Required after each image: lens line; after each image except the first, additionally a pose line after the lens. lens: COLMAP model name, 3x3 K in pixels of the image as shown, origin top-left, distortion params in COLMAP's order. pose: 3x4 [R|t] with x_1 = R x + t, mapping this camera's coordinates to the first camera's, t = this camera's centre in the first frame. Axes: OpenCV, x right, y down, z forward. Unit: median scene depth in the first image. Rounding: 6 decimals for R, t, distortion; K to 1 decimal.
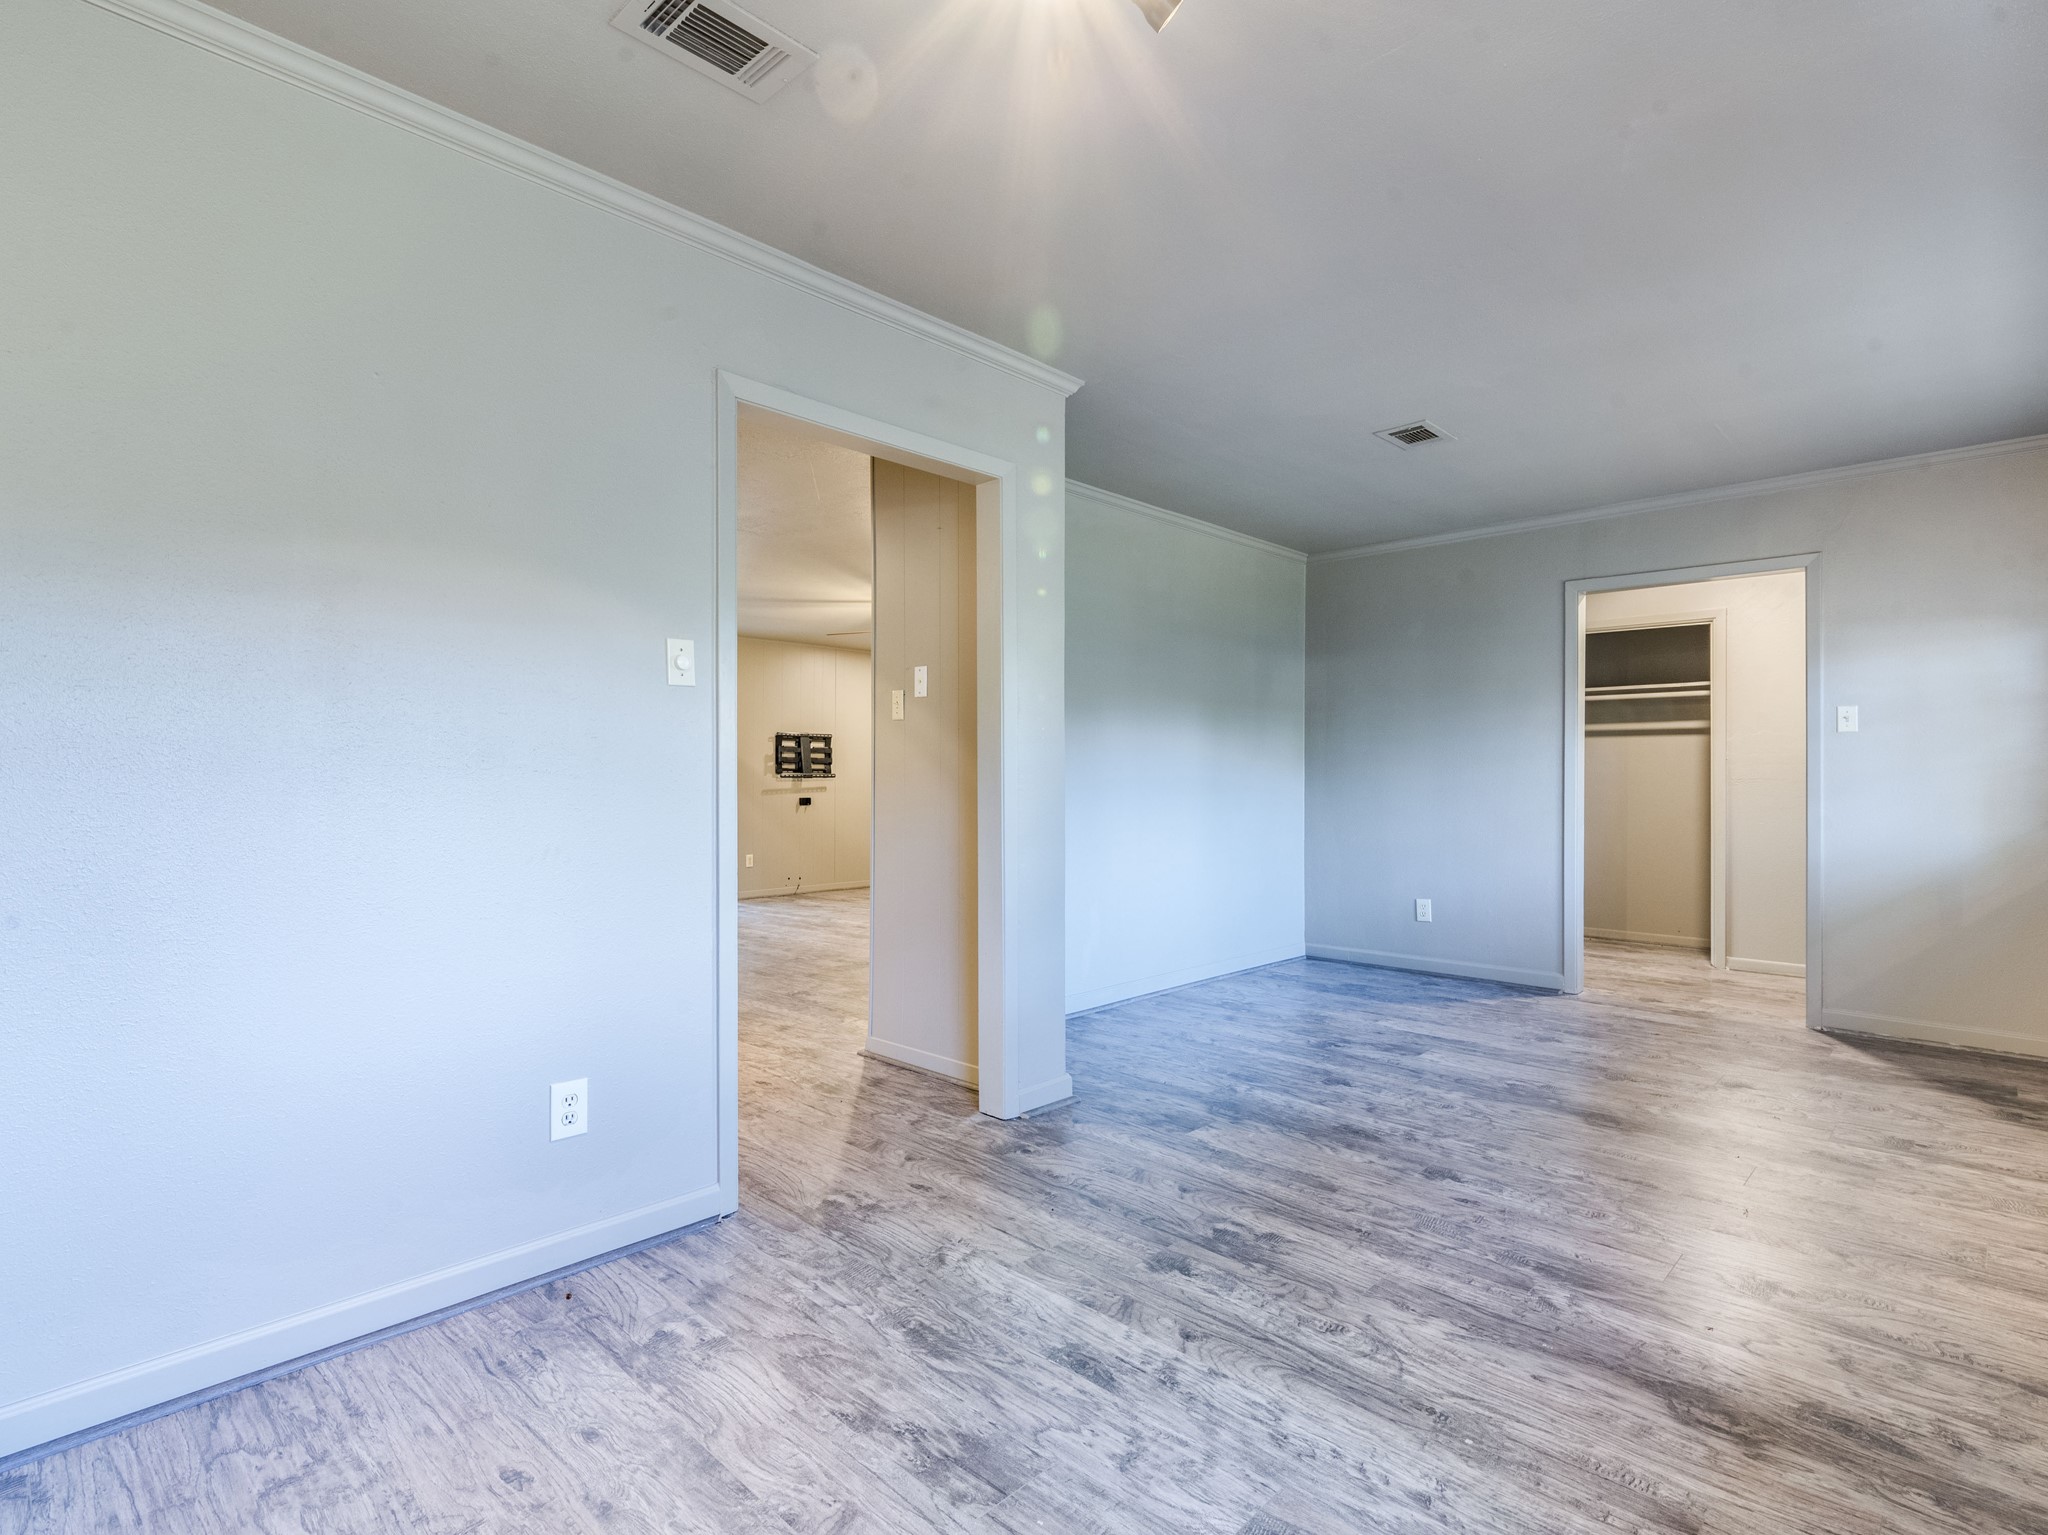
lens RADIAL K [[1031.0, 0, 981.9], [0, 1031.0, 742.2], [0, 0, 1]] dist [-0.000471, 0.000468]
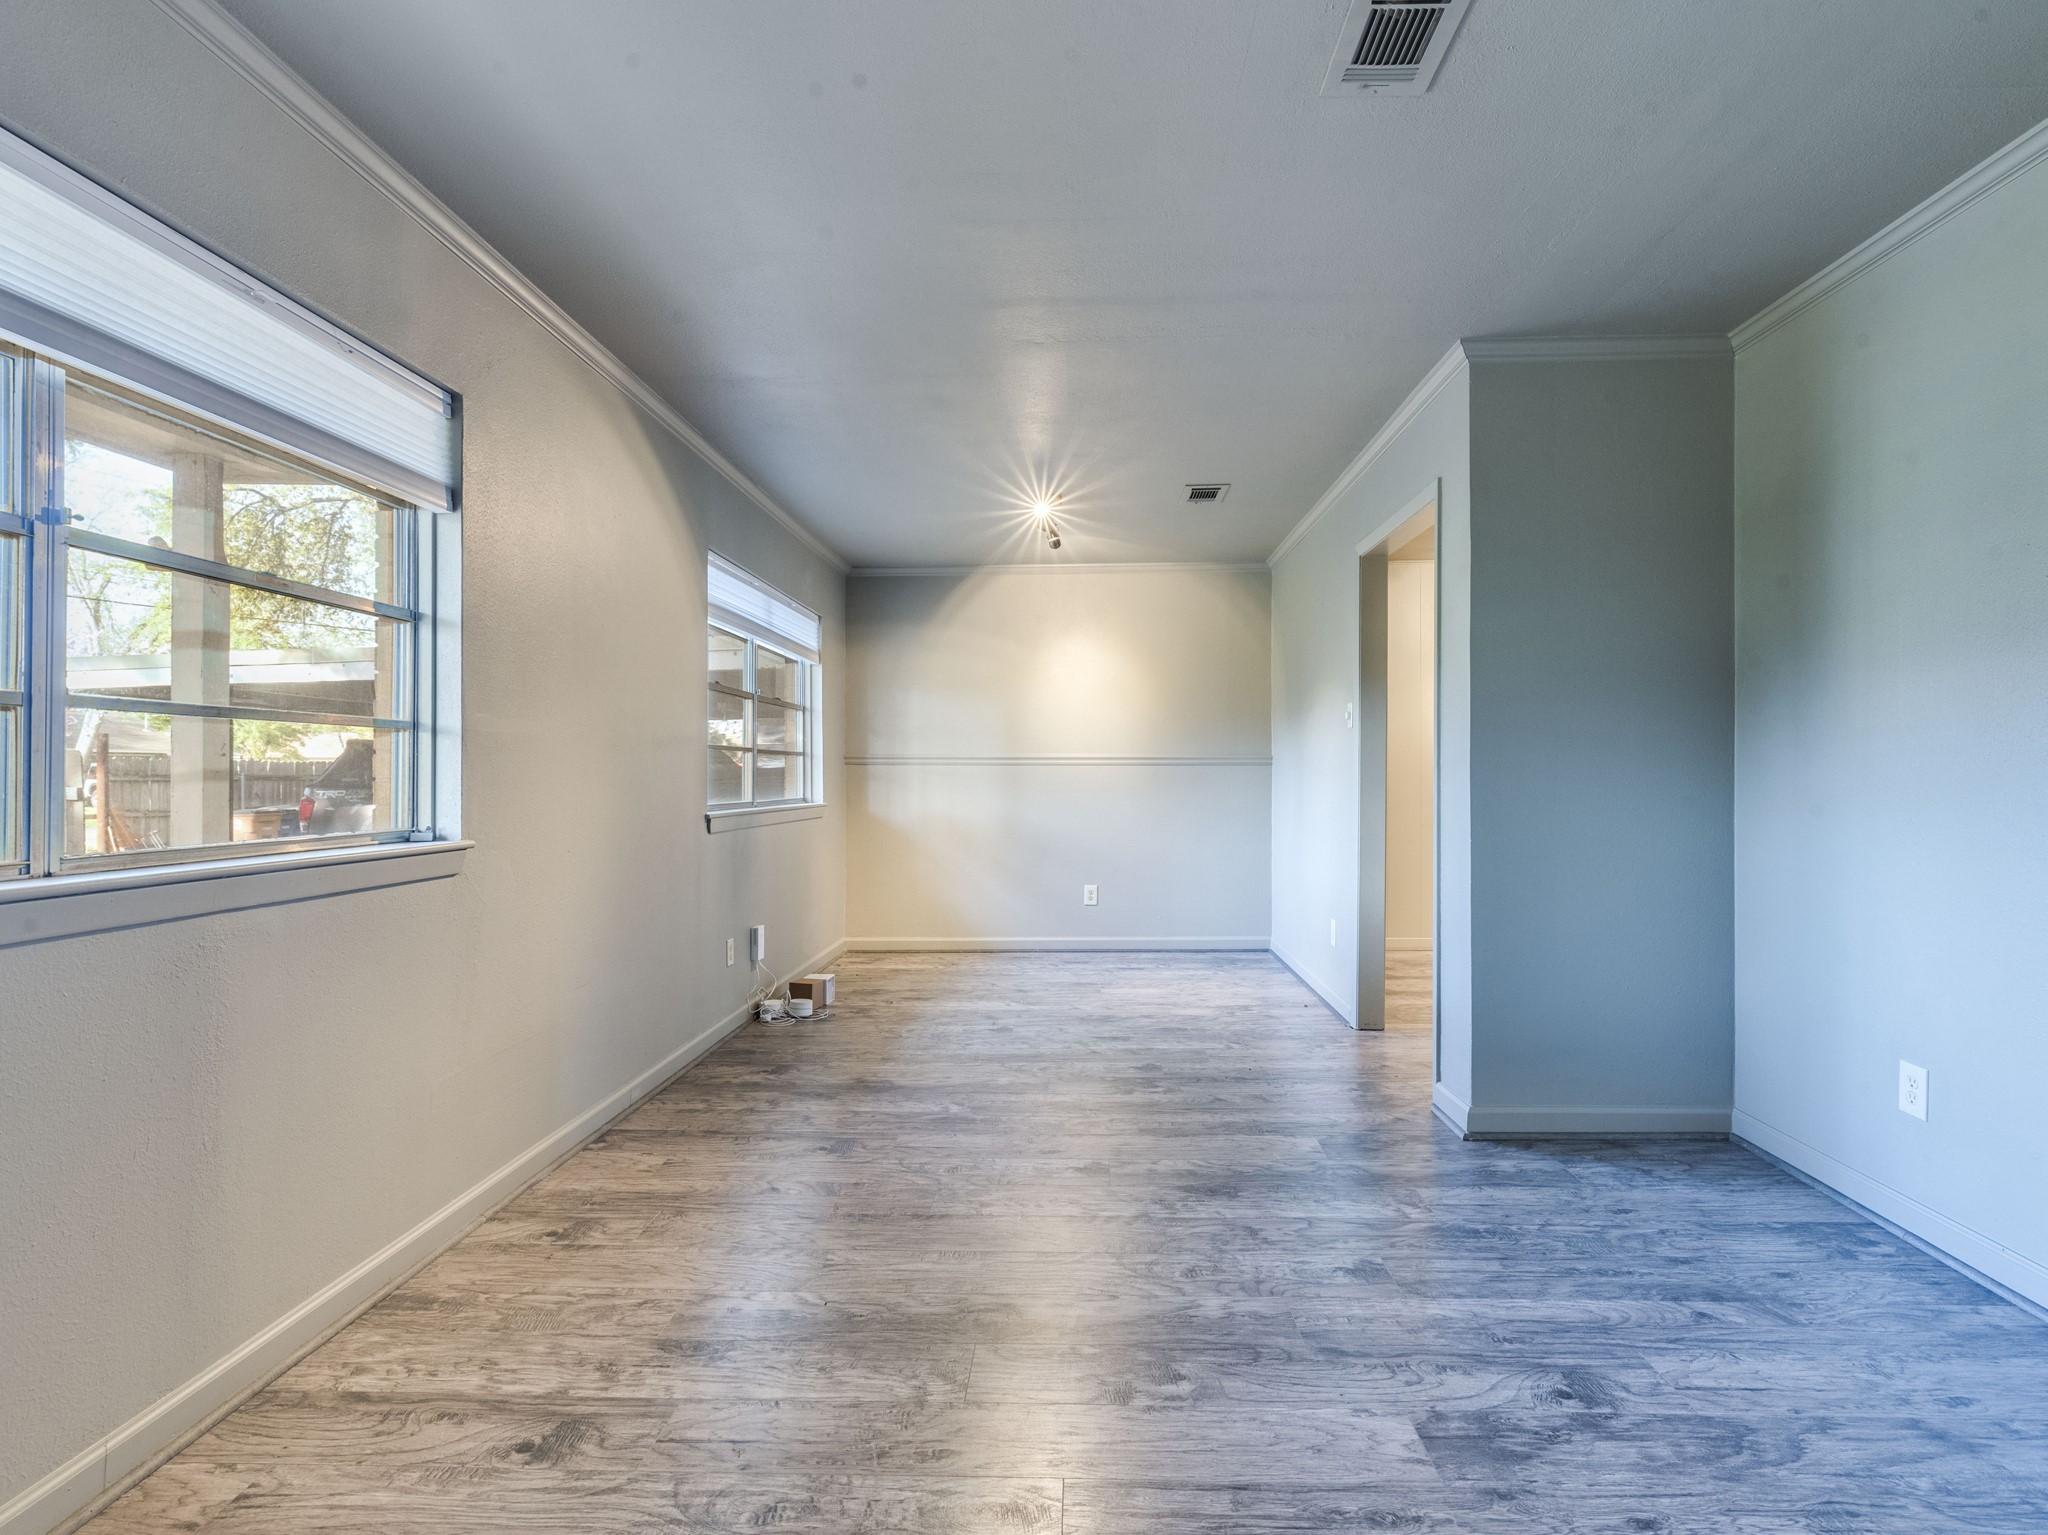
lens RADIAL K [[1012.1, 0, 1031.3], [0, 1012.1, 778.3], [0, 0, 1]] dist [0.000671, -0.000049]
pose [[-0.735396, 0.007428, -0.677597, 0.910709], [0.024392, 0.999582, -0.015515, 0.044908], [0.677199, -0.027937, -0.735270, 1.341783]]
